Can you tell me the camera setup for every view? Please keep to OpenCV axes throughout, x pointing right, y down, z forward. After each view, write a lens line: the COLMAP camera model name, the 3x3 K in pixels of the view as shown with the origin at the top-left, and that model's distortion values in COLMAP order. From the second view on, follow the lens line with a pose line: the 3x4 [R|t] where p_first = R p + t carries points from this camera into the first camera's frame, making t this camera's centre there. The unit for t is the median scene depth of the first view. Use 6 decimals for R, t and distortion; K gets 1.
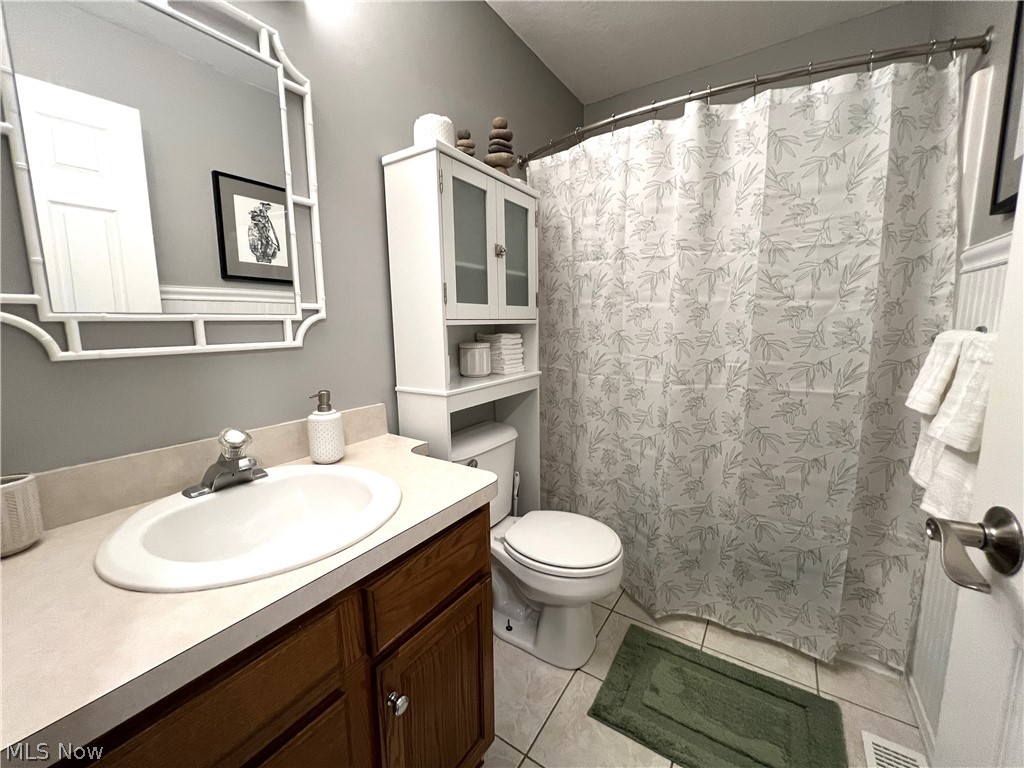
lens RADIAL K [[415.0, 0, 511.6], [0, 415.0, 380.0], [0, 0, 1]] dist [-0.000590, -0.000025]
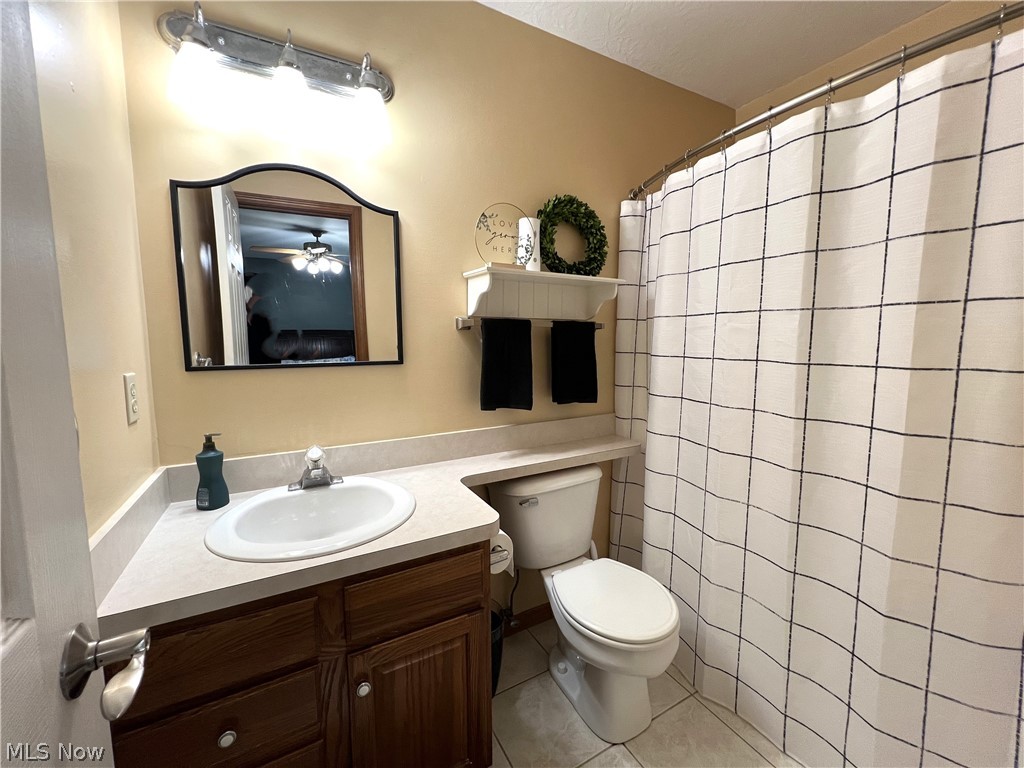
lens RADIAL K [[410.3, 0, 513.7], [0, 410.3, 386.5], [0, 0, 1]] dist [-0.004341, 0.000041]
pose [[0.880996, 0.059046, -0.469425, 0.555693], [-0.070166, 0.997516, -0.006213, -0.122172], [0.467892, 0.038411, 0.882951, 0.085729]]
